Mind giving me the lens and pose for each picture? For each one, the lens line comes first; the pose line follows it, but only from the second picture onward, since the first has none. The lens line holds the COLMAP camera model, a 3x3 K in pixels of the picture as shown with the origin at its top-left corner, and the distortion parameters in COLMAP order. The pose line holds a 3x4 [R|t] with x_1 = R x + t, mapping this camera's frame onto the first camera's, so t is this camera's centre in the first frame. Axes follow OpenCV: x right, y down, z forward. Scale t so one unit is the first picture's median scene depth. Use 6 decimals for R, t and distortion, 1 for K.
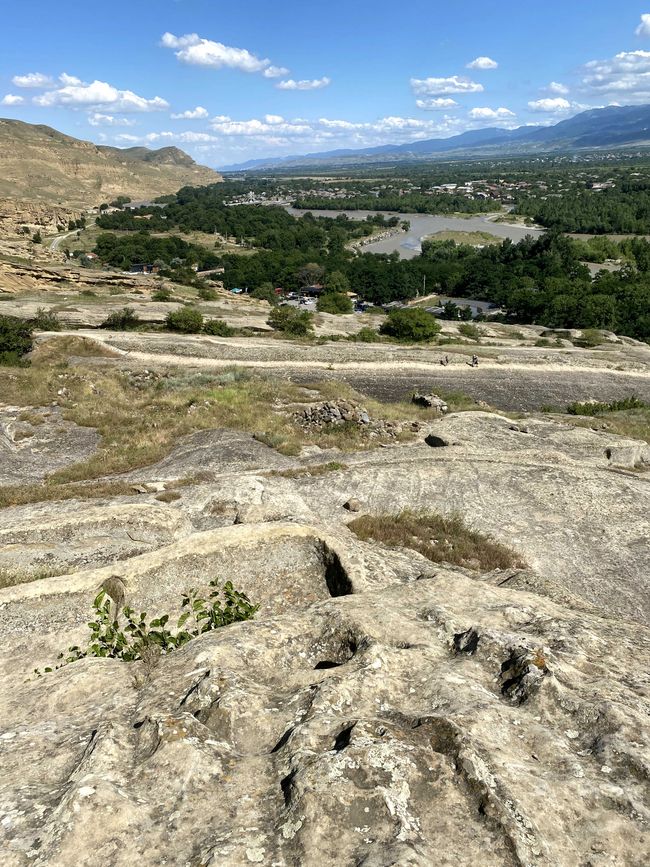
lens RADIAL K [[657.7, 0, 324.9], [0, 657.7, 426.8], [0, 0, 1]] dist [0.012350, -0.001375]
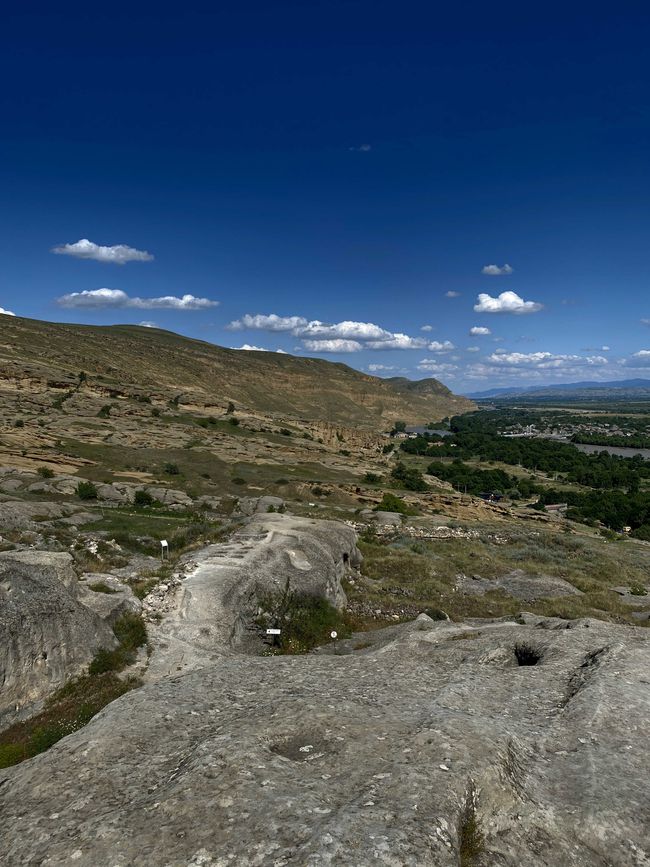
lens RADIAL K [[655.1, 0, 334.5], [0, 655.1, 430.4], [0, 0, 1]] dist [0.128763, -0.309685]
pose [[0.944811, 0.050512, -0.323698, -0.057966], [-0.149267, 0.945902, -0.288077, 0.007560], [0.291635, 0.320496, 0.901239, -0.054701]]
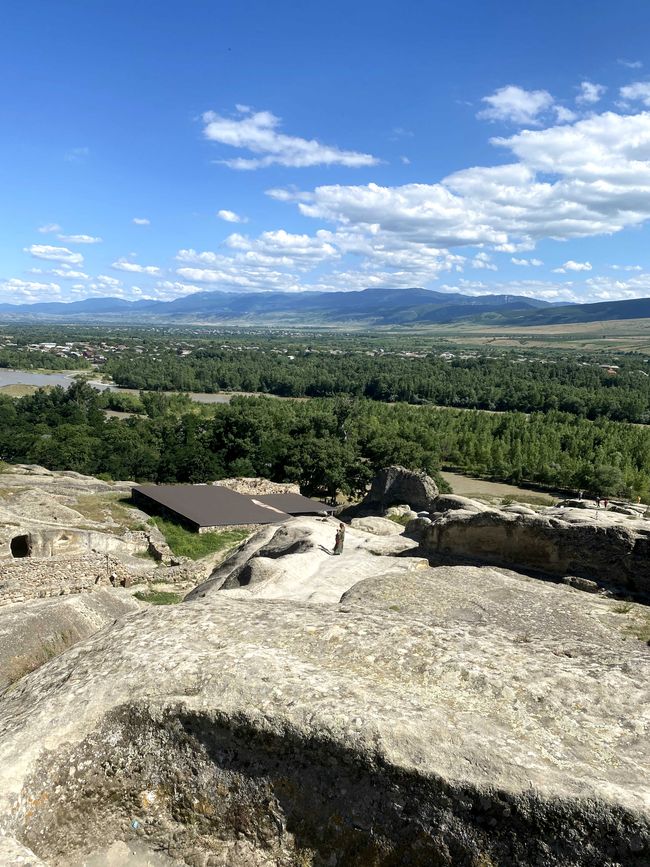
lens RADIAL K [[657.7, 0, 324.9], [0, 657.7, 426.8], [0, 0, 1]] dist [0.012350, -0.001375]
pose [[0.859663, -0.000917, 0.510860, 0.043033], [0.120874, 0.971968, -0.201660, 0.009154], [-0.496355, 0.235110, 0.835676, -0.016525]]
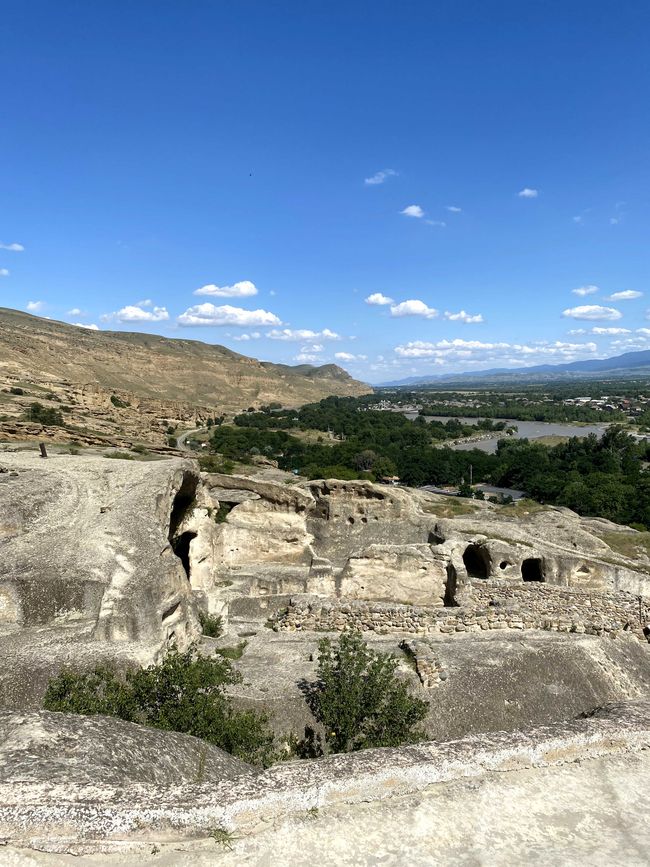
lens RADIAL K [[655.1, 0, 334.5], [0, 655.1, 430.4], [0, 0, 1]] dist [0.128763, -0.309685]
pose [[0.975389, 0.029859, -0.218459, 0.045473], [-0.094017, 0.952525, -0.289581, 0.010006], [0.199441, 0.302993, 0.931890, -0.005399]]
